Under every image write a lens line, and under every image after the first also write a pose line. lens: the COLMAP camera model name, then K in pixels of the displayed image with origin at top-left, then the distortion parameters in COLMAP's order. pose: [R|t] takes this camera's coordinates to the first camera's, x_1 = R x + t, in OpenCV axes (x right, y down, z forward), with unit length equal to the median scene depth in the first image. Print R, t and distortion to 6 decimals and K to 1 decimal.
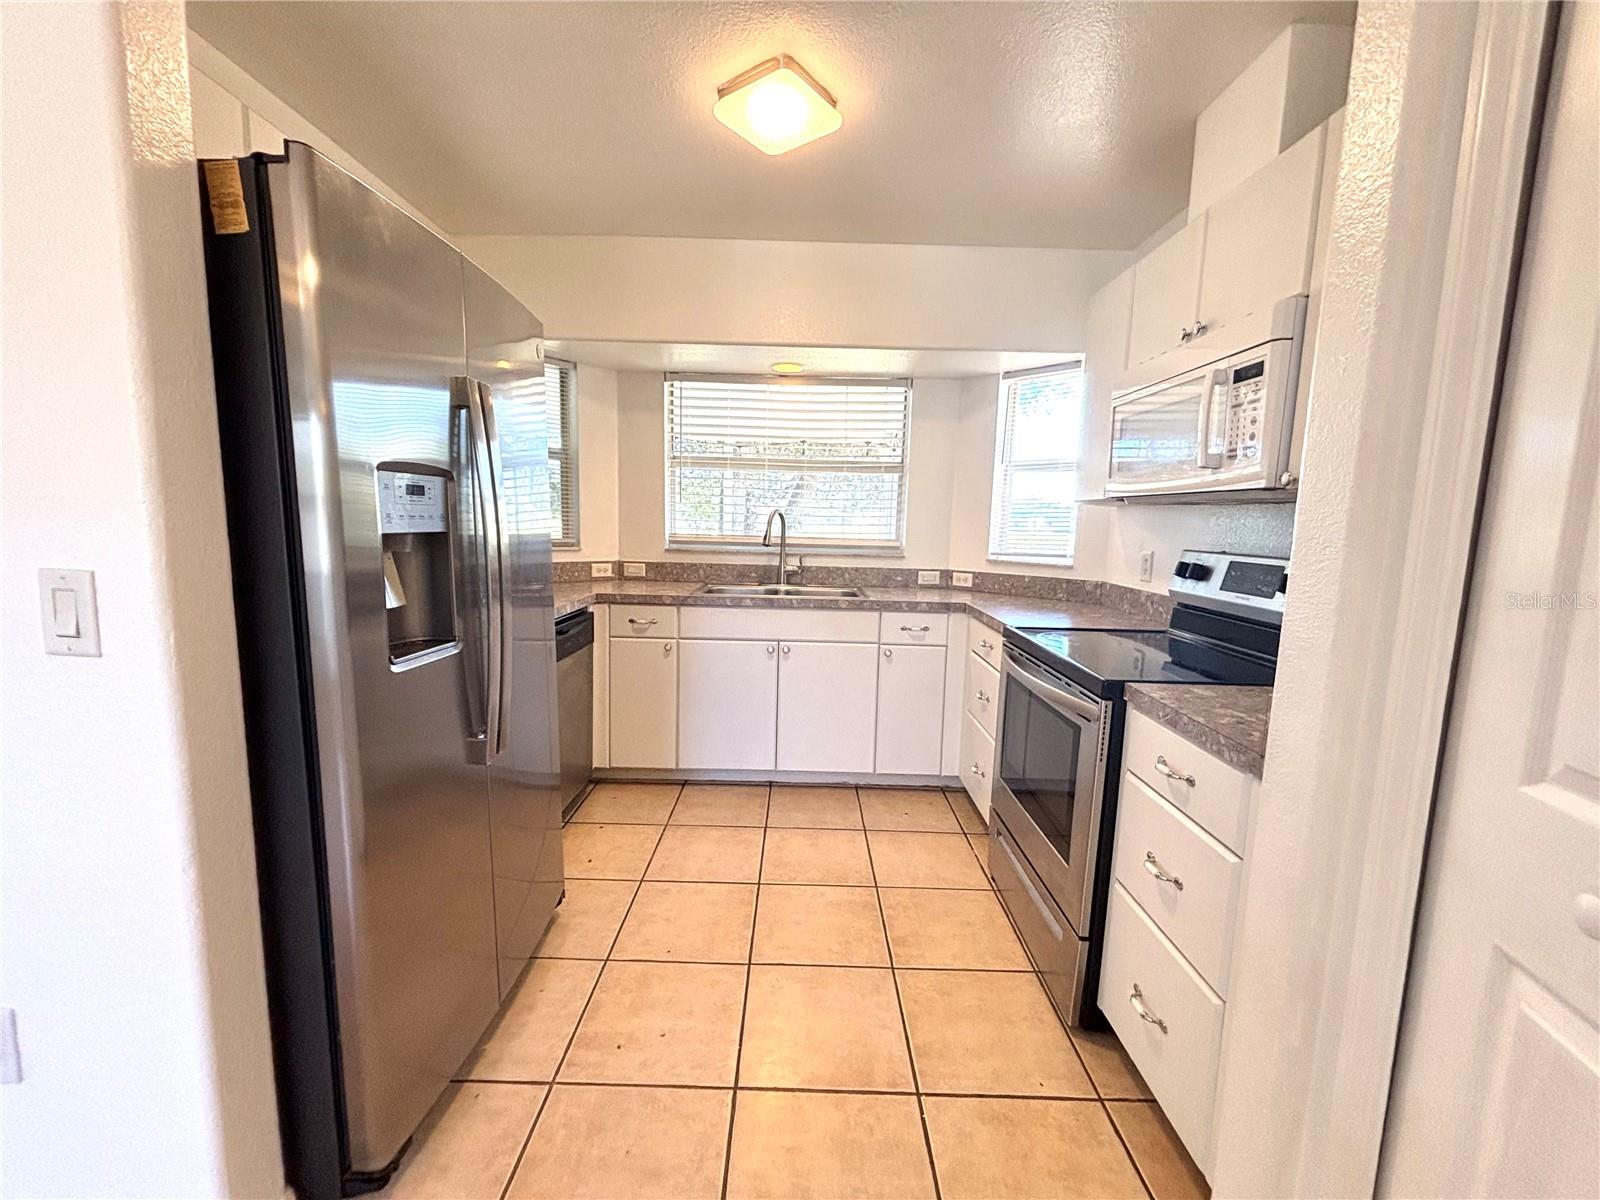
lens RADIAL K [[645.1, 0, 802.3], [0, 645.1, 600.2], [0, 0, 1]] dist [0.002212, -0.001532]
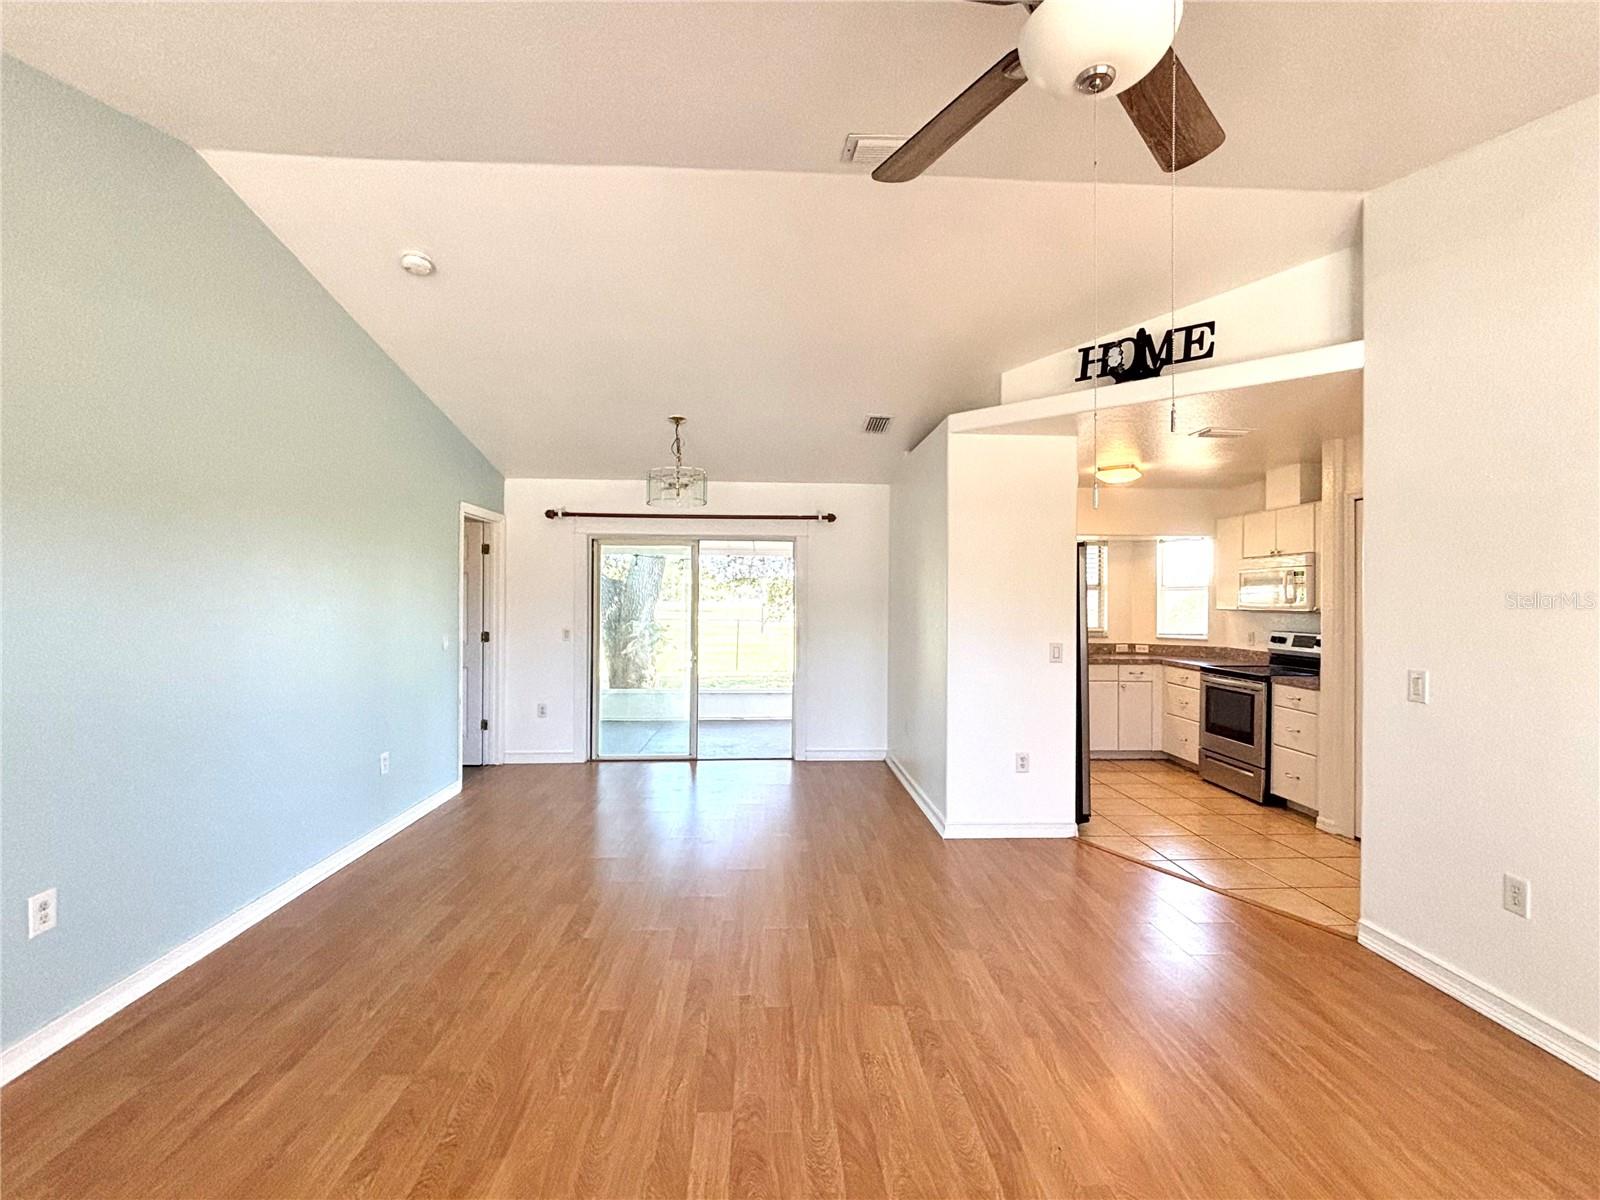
lens RADIAL K [[743.7, 0, 794.8], [0, 743.7, 595.9], [0, 0, 1]] dist [-0.001145, -0.000358]
pose [[0.998705, -0.020012, 0.046771, -1.012503], [0.025801, 0.991613, -0.126643, 0.074362], [-0.043844, 0.127686, 0.990845, -1.290865]]
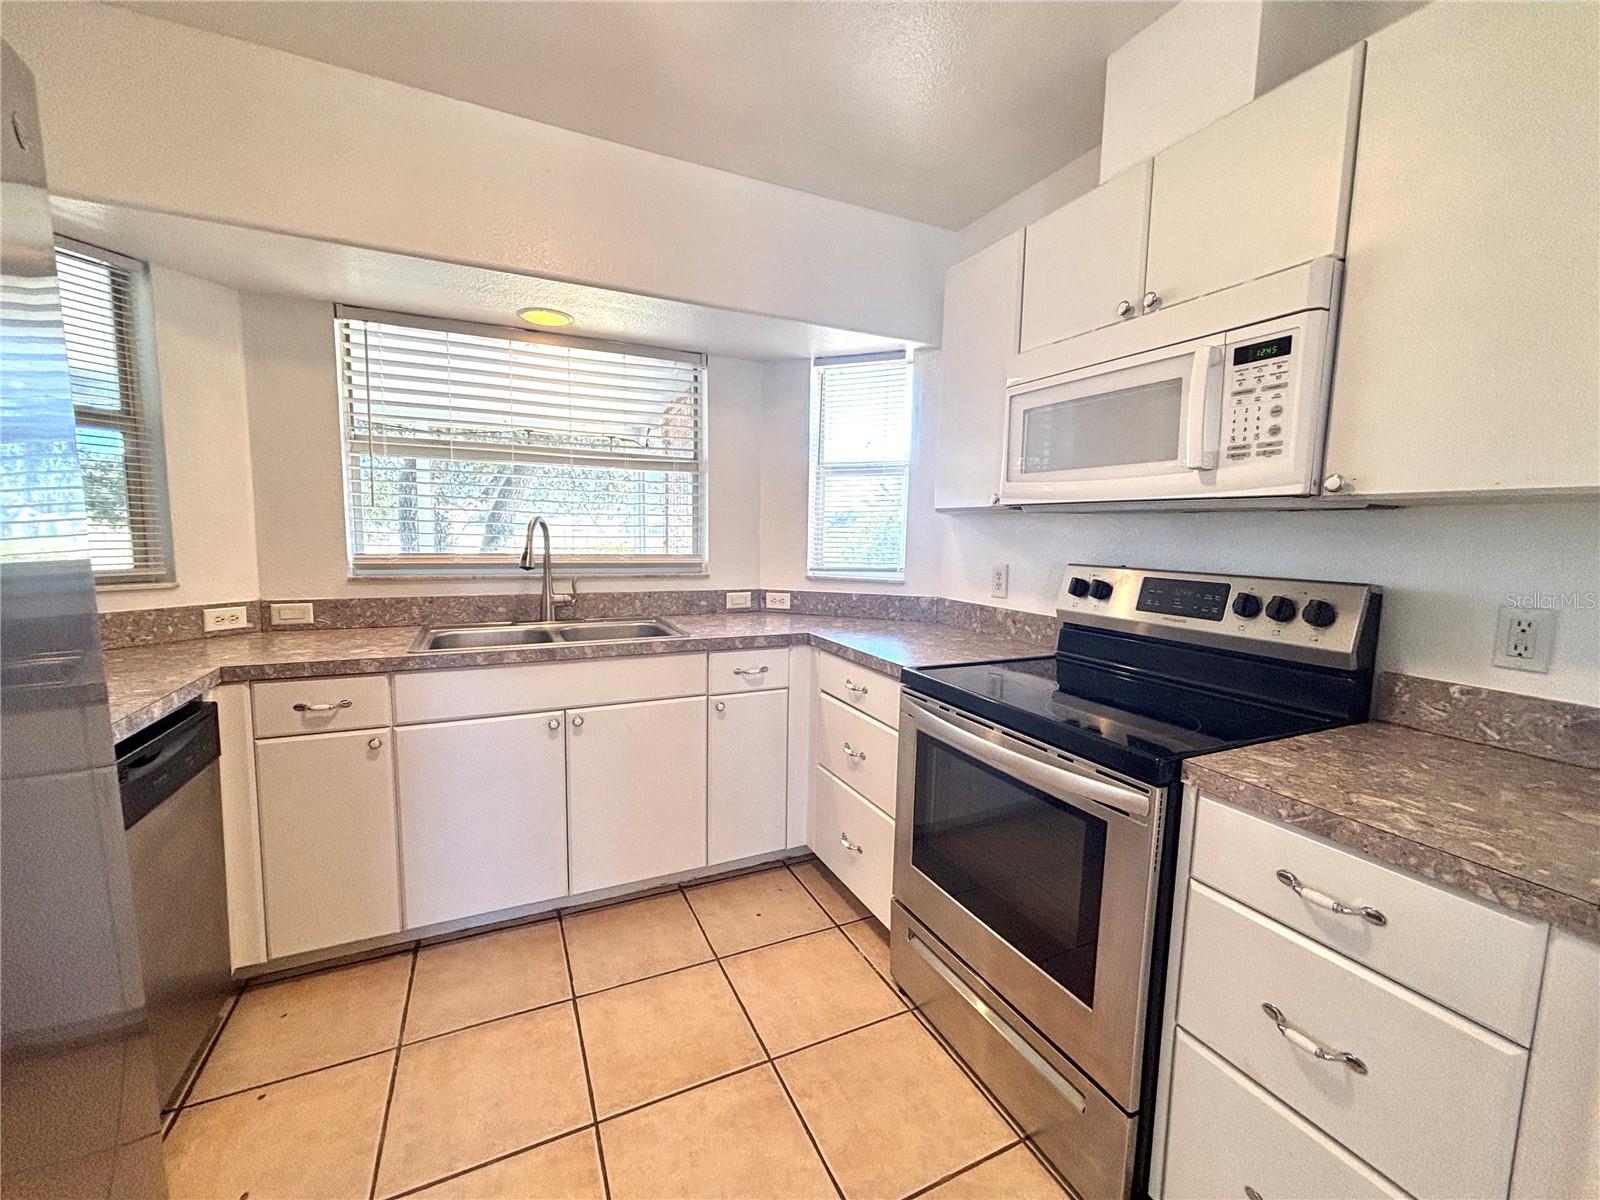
lens RADIAL K [[645.1, 0, 800.5], [0, 645.1, 600.5], [0, 0, 1]] dist [0.002212, -0.001532]
pose [[0.903325, -0.055256, 0.425383, -0.101339], [0.058389, 0.998278, 0.005681, -0.043487], [-0.424965, 0.019706, 0.904995, 0.282042]]
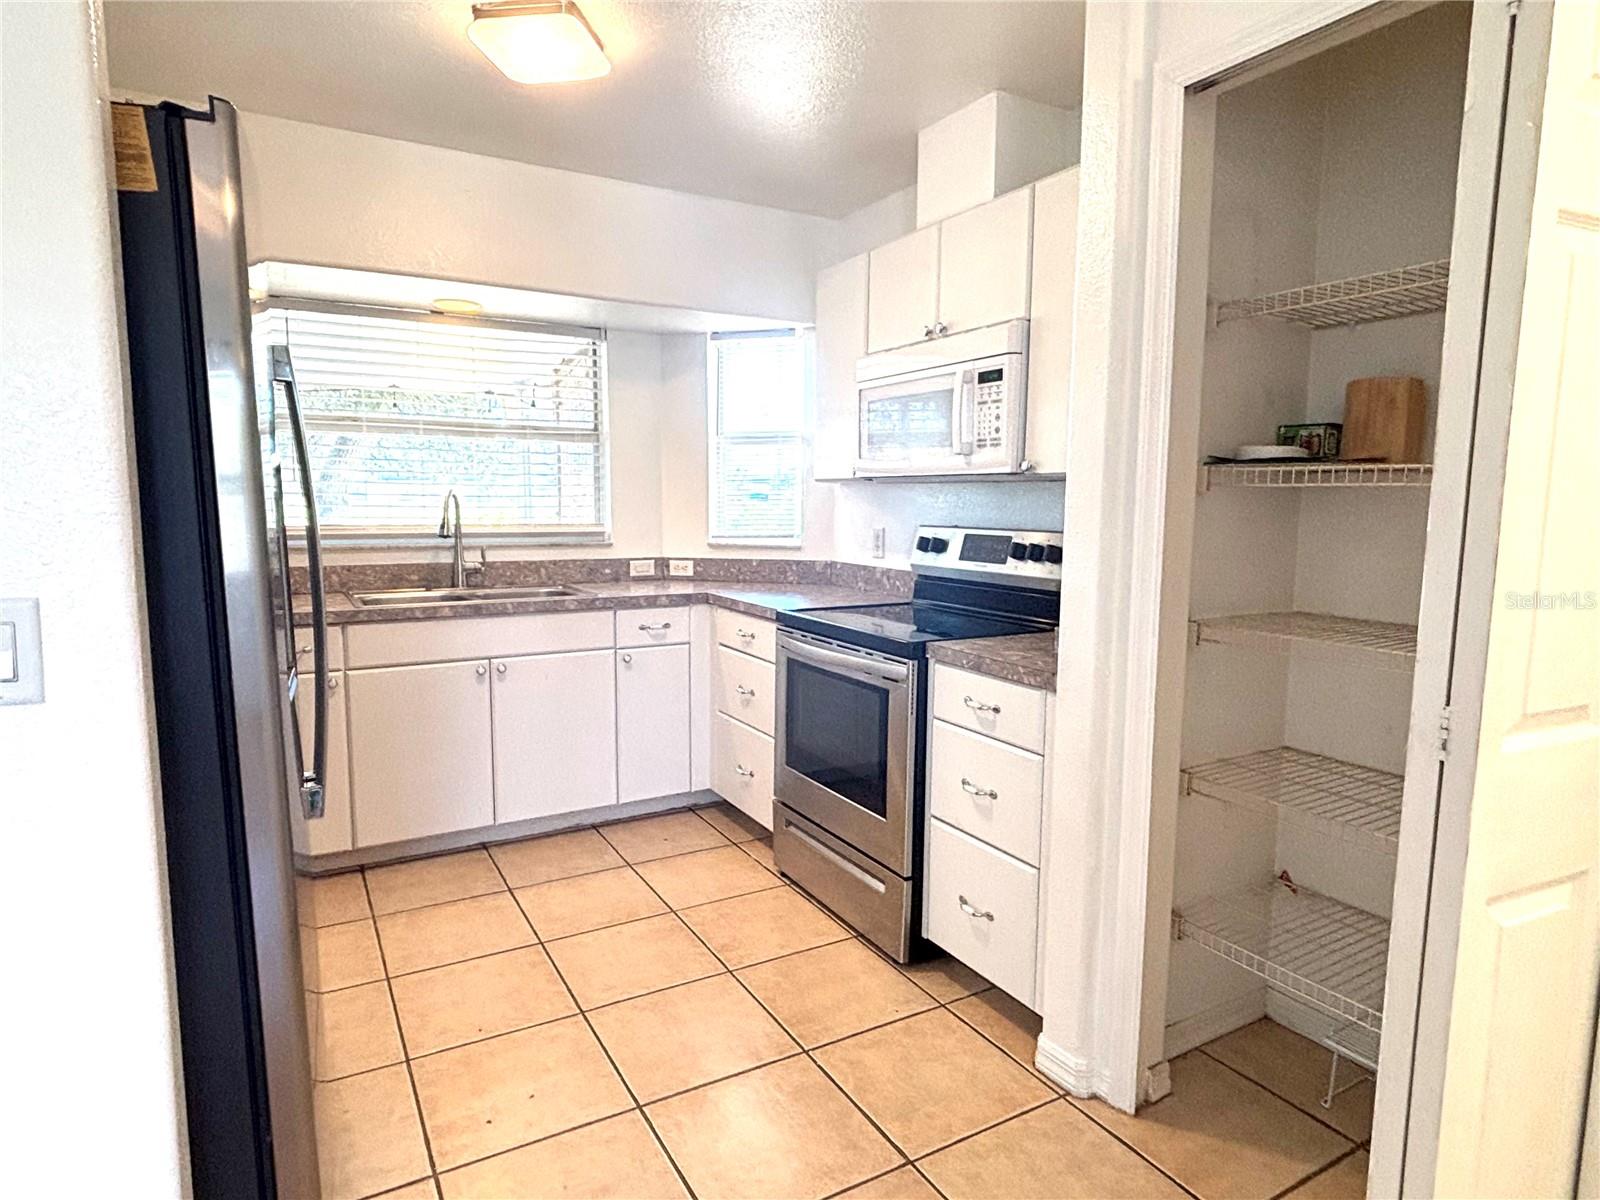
lens RADIAL K [[902.5, 0, 800.7], [0, 902.5, 604.9], [0, 0, 1]] dist [0.014910, -0.009336]
pose [[0.867448, -0.078028, 0.491372, -0.256881], [0.077534, 0.996760, 0.021408, 0.004619], [-0.491450, 0.019528, 0.870687, -0.153921]]
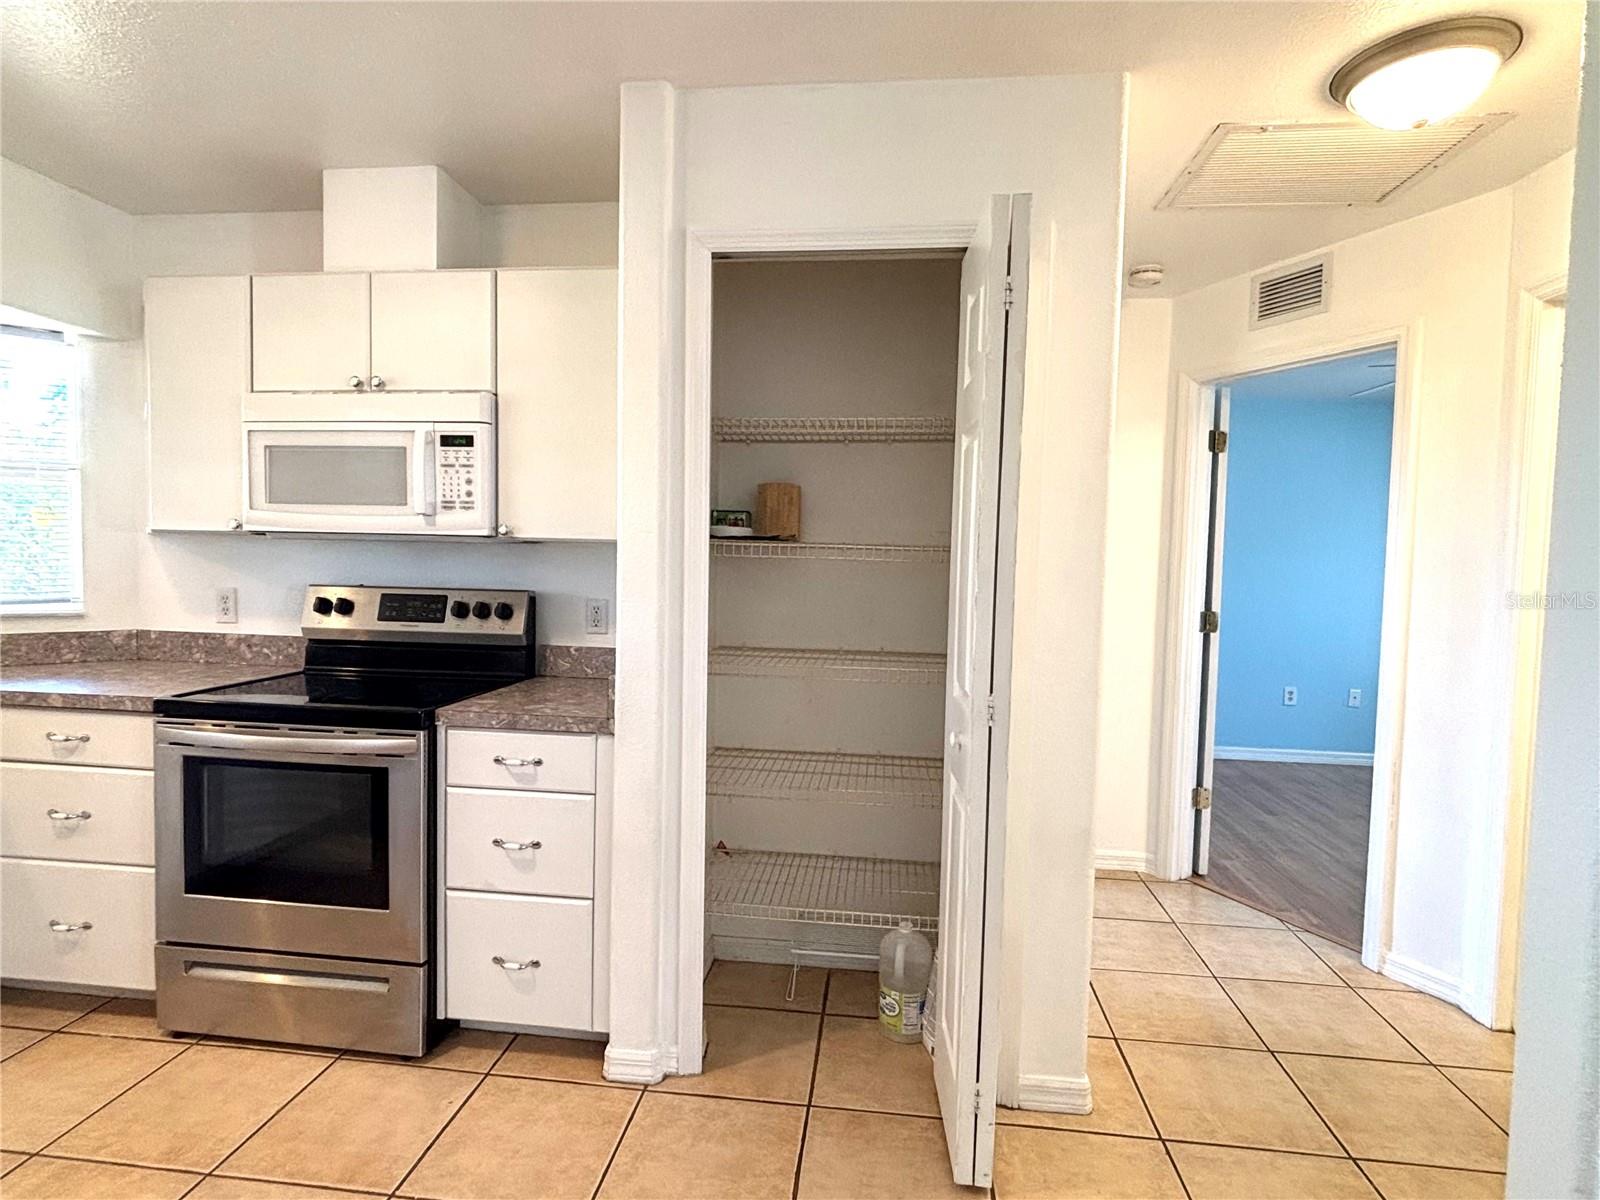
lens RADIAL K [[822.9, 0, 792.7], [0, 822.9, 598.3], [0, 0, 1]] dist [-0.004472, -0.003431]
pose [[0.117418, -0.072943, 0.990400, -0.435778], [0.107857, 0.992336, 0.060299, -0.043521], [-0.987208, 0.099742, 0.124385, 0.109888]]
